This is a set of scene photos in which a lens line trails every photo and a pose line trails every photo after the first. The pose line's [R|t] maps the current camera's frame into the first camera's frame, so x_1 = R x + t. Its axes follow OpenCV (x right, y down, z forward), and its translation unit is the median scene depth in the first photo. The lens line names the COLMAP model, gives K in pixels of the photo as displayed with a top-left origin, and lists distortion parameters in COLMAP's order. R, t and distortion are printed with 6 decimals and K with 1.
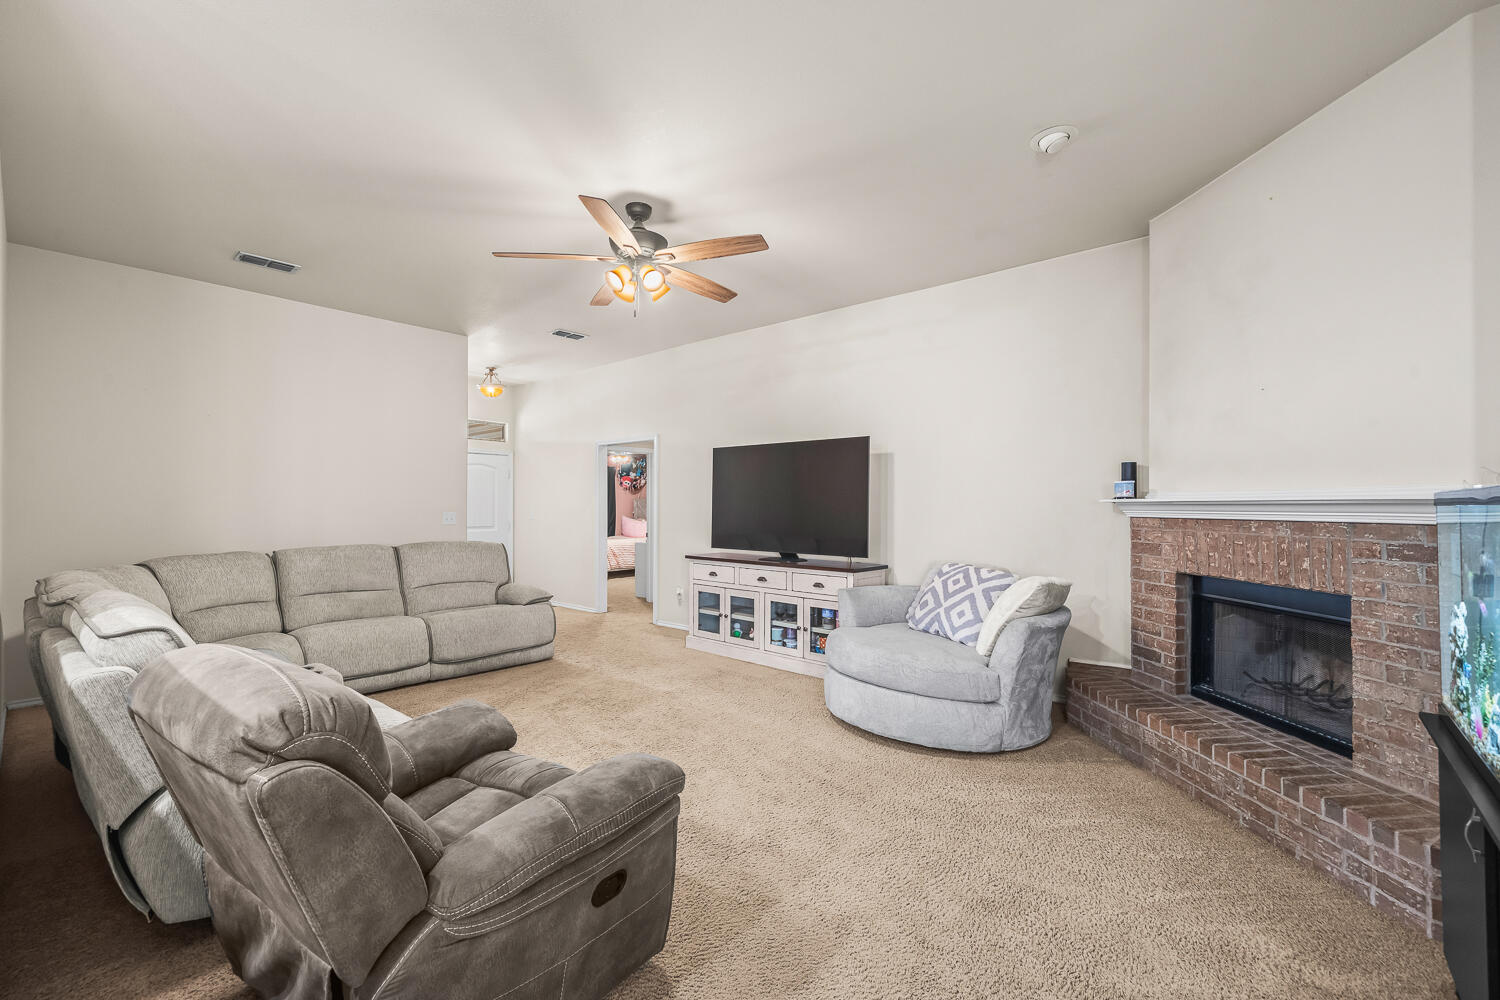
lens RADIAL K [[623.8, 0, 750.0], [0, 623.8, 500.0], [0, 0, 1]] dist [-0.000499, -0.000148]
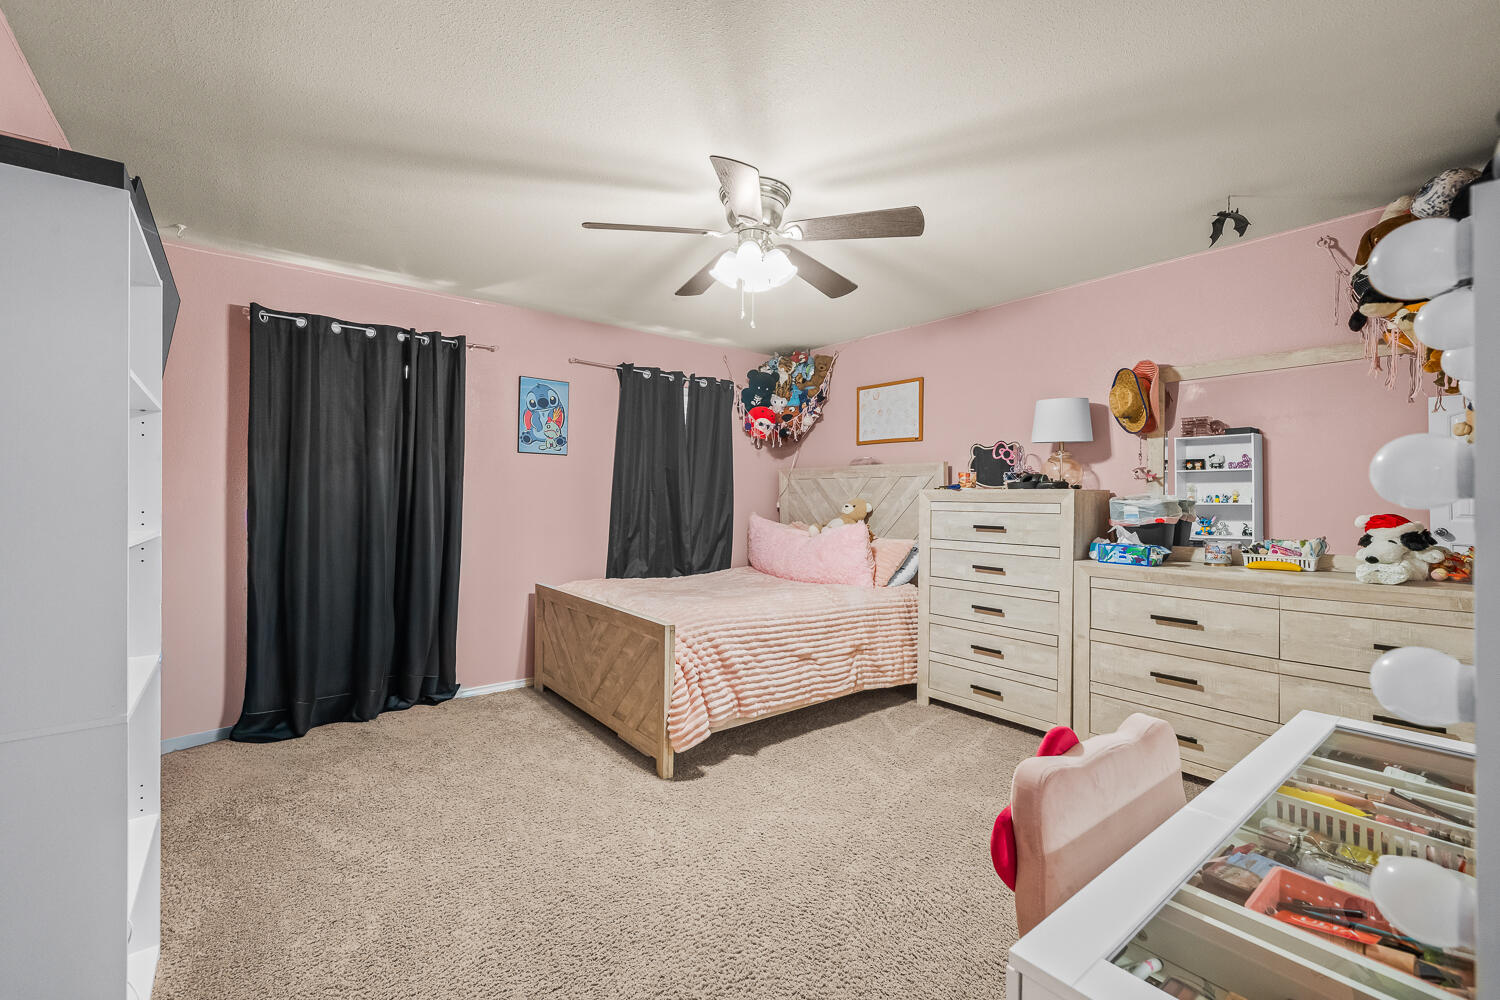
lens RADIAL K [[638.7, 0, 747.7], [0, 638.7, 497.3], [0, 0, 1]] dist [0.000033, -0.000098]
pose [[0.982221, 0.005699, -0.187644, -0.447173], [-0.004750, 0.999974, 0.005507, 0.044783], [0.187670, -0.004517, 0.982222, 2.068294]]
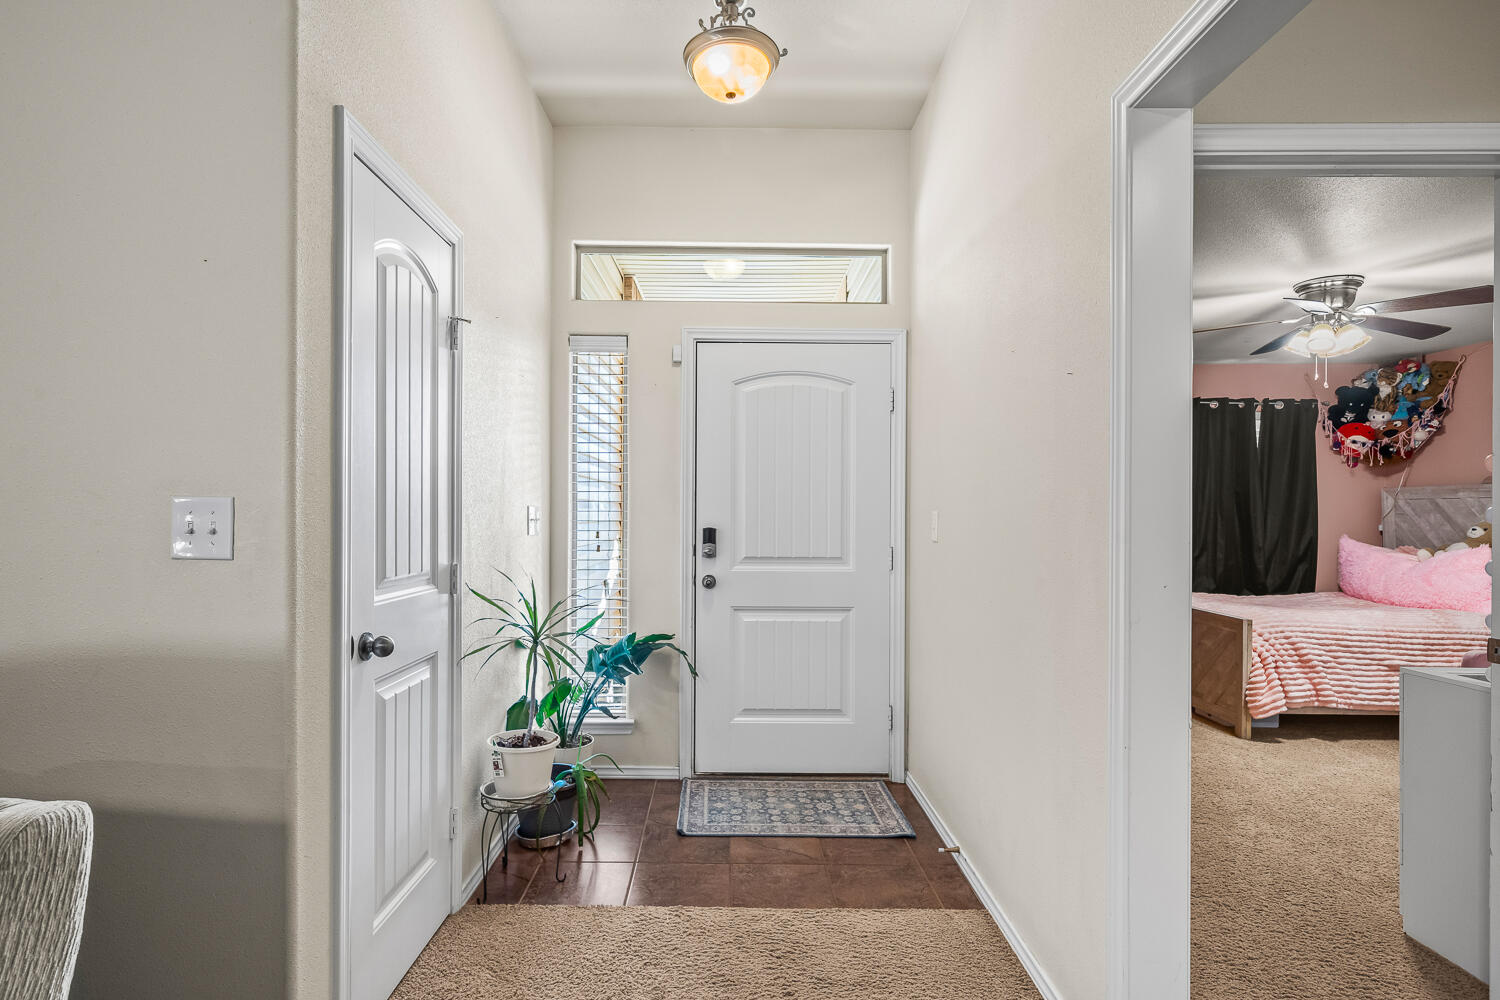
lens RADIAL K [[746.5, 0, 744.4], [0, 746.5, 514.5], [0, 0, 1]] dist [0.002094, 0.000765]
pose [[0.637101, 0.001137, -0.770780, -0.309439], [0.000500, 0.999998, 0.001889, 0.039521], [0.770780, -0.001589, 0.637099, 1.551367]]
